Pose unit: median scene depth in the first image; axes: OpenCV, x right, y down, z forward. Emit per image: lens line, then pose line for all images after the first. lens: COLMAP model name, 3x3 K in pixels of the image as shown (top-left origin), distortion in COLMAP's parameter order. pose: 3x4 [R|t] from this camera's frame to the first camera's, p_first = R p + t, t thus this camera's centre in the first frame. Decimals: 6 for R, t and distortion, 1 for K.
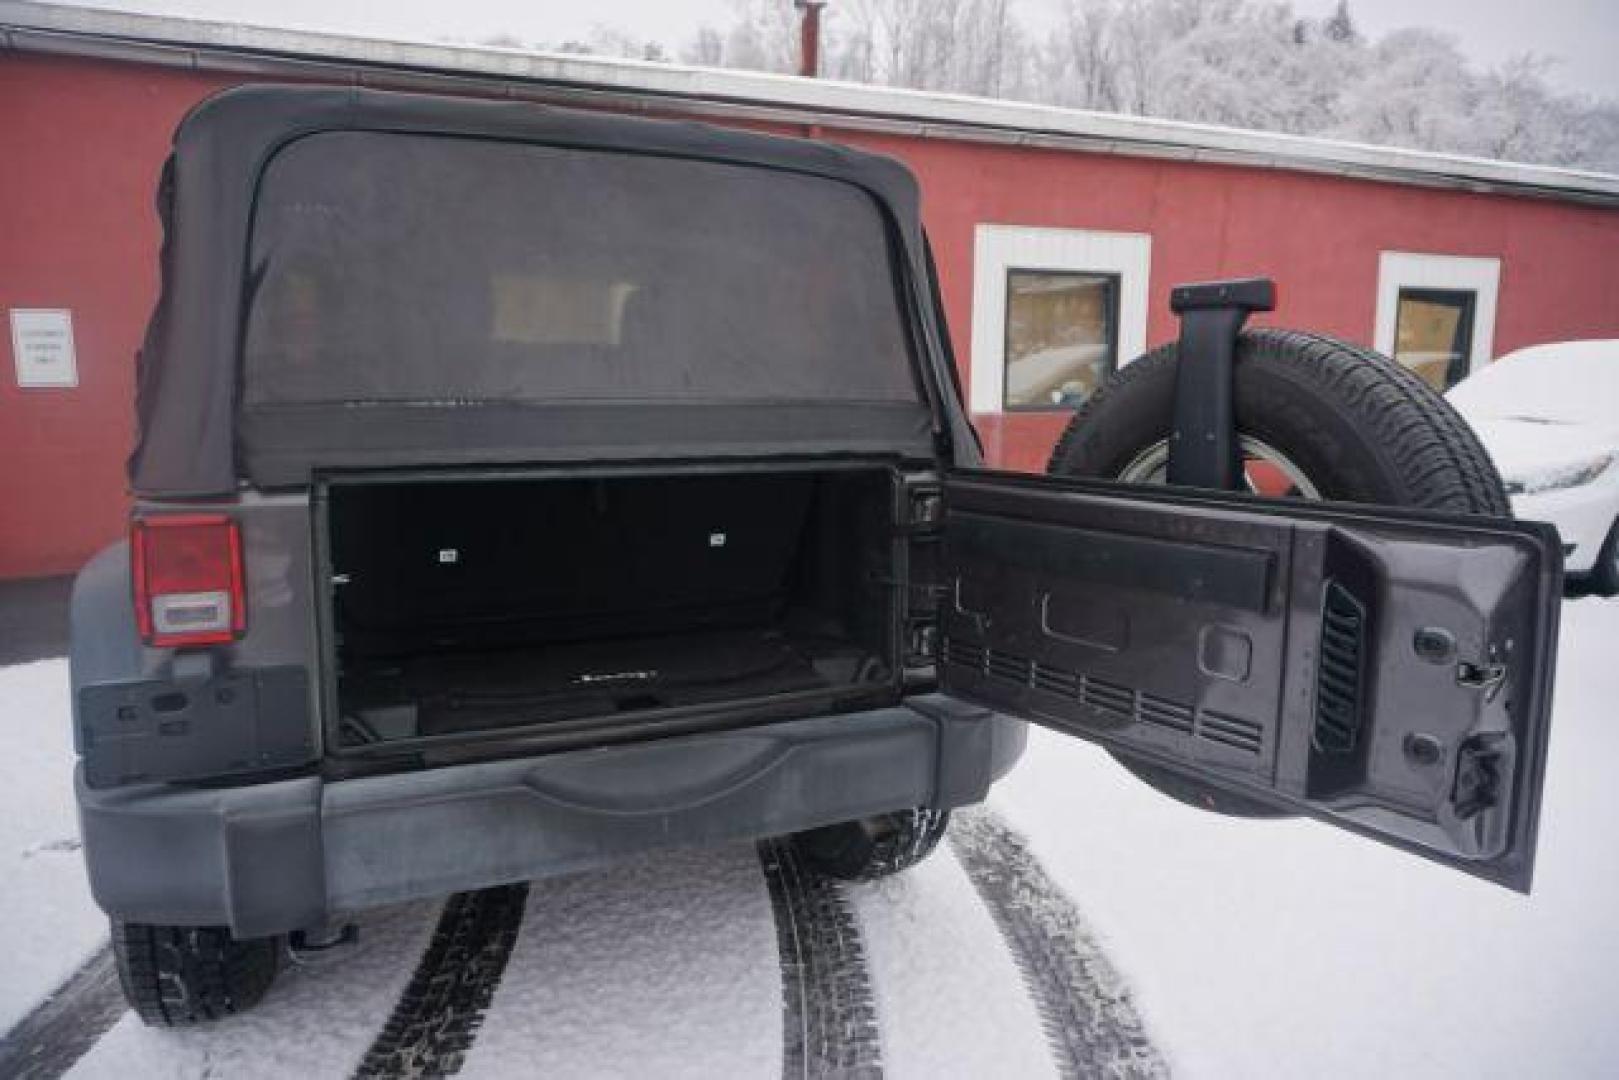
lens RADIAL K [[1094.8, 0, 807.1], [0, 1094.8, 534.1], [0, 0, 1]] dist [-0.045821, 0.032100]
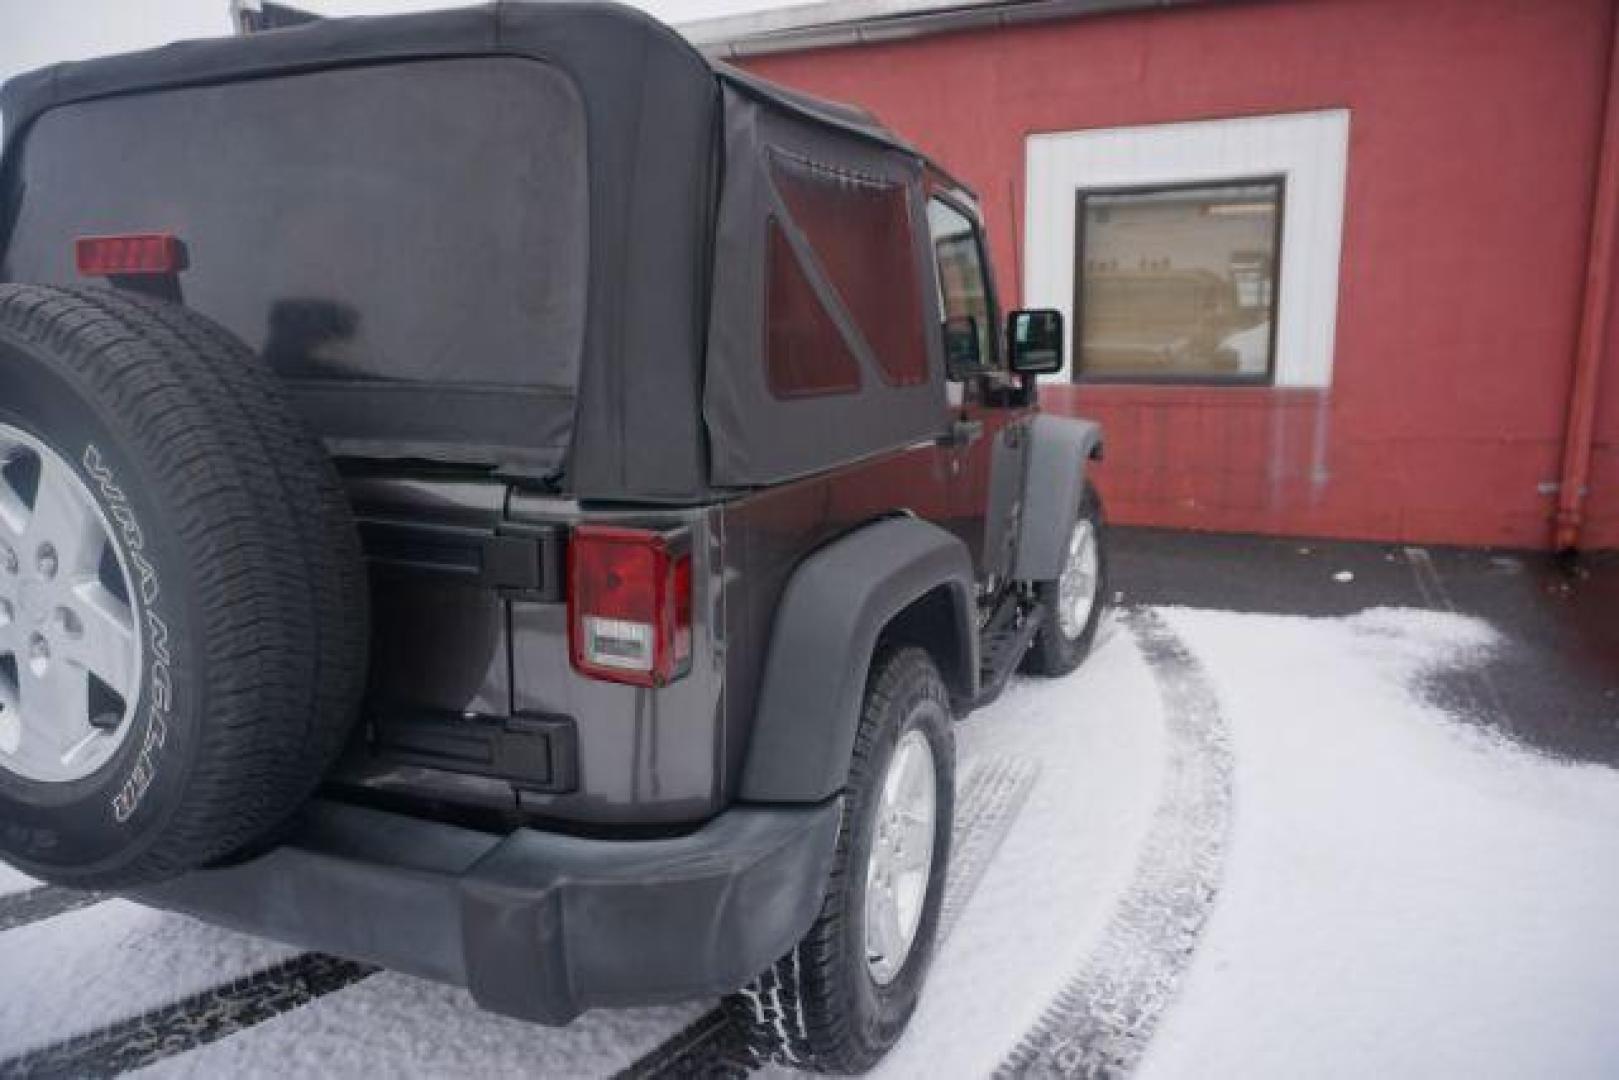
lens RADIAL K [[1094.8, 0, 807.1], [0, 1094.8, 534.1], [0, 0, 1]] dist [-0.045821, 0.032100]
pose [[0.673259, 0.124877, -0.728785, 0.626464], [-0.091884, 0.992125, 0.085116, -0.096061], [0.733675, 0.009659, 0.679432, 0.624803]]
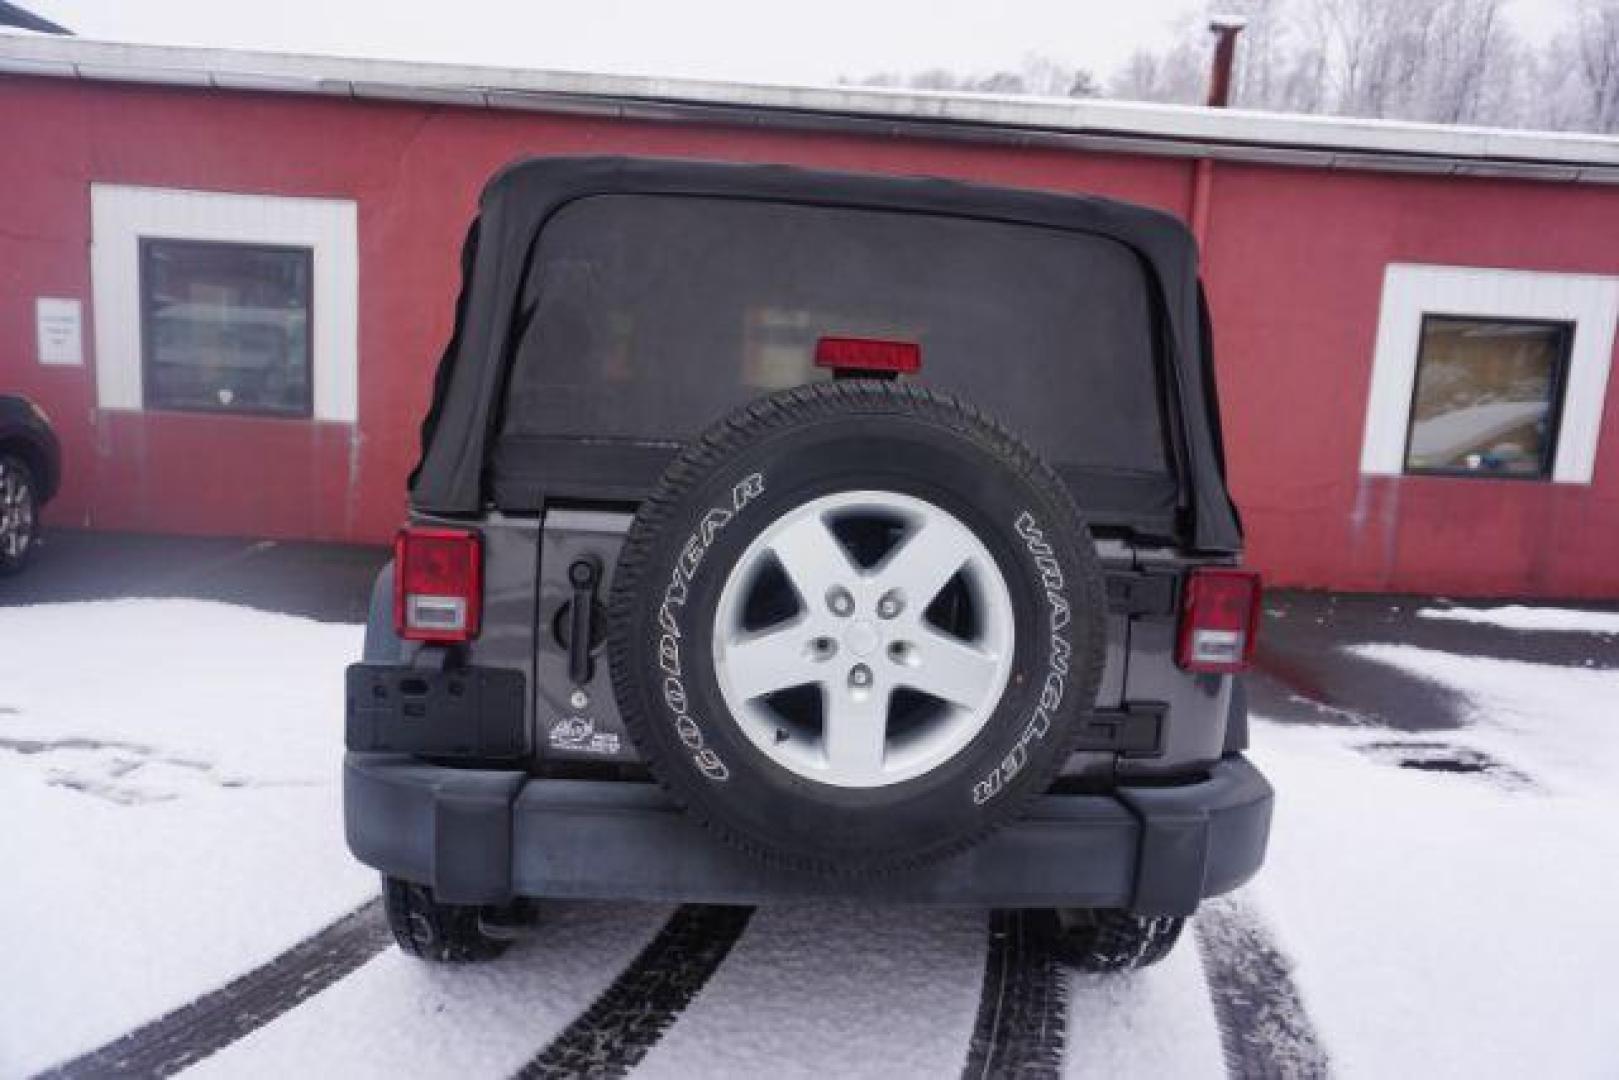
lens RADIAL K [[1094.8, 0, 807.1], [0, 1094.8, 534.1], [0, 0, 1]] dist [-0.045821, 0.032100]
pose [[0.932309, 0.096254, -0.348618, 0.136210], [-0.103896, 0.994583, -0.003241, -0.033229], [0.346417, 0.039242, 0.937259, 0.030336]]
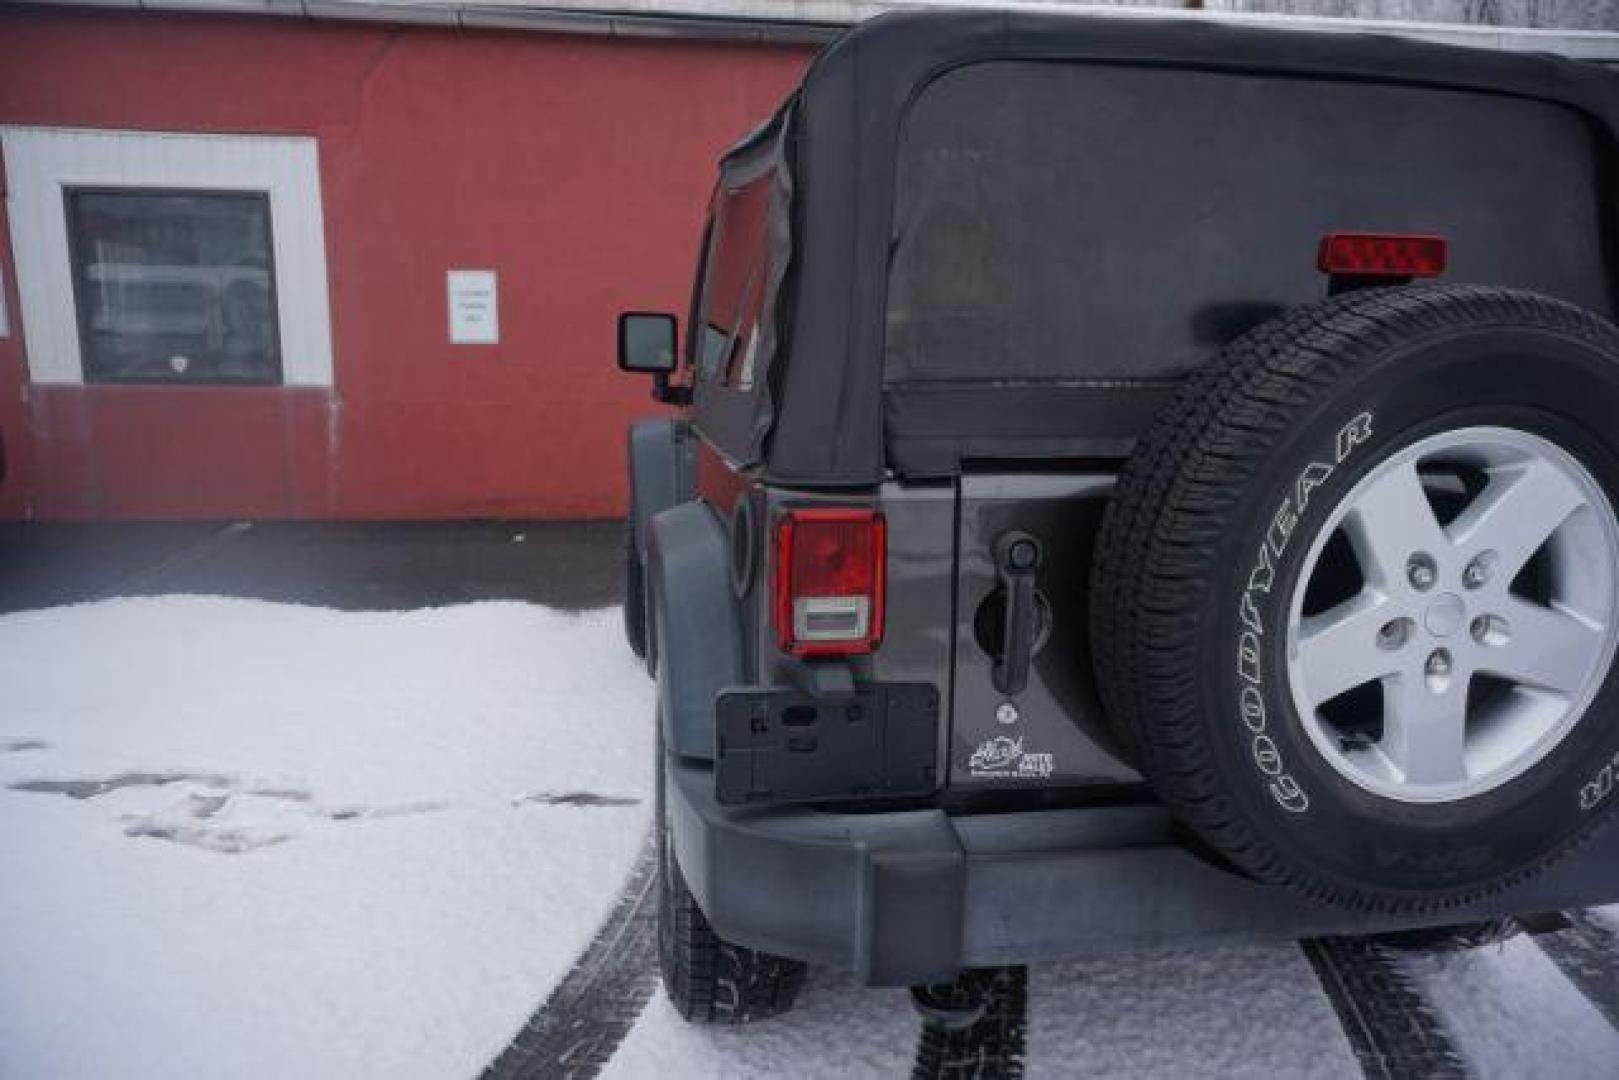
lens RADIAL K [[1094.8, 0, 807.1], [0, 1094.8, 534.1], [0, 0, 1]] dist [-0.045821, 0.032100]
pose [[0.962918, 0.056379, -0.263836, -0.242006], [-0.046734, 0.997995, 0.042695, -0.022444], [0.265714, -0.028781, 0.963622, 0.092806]]
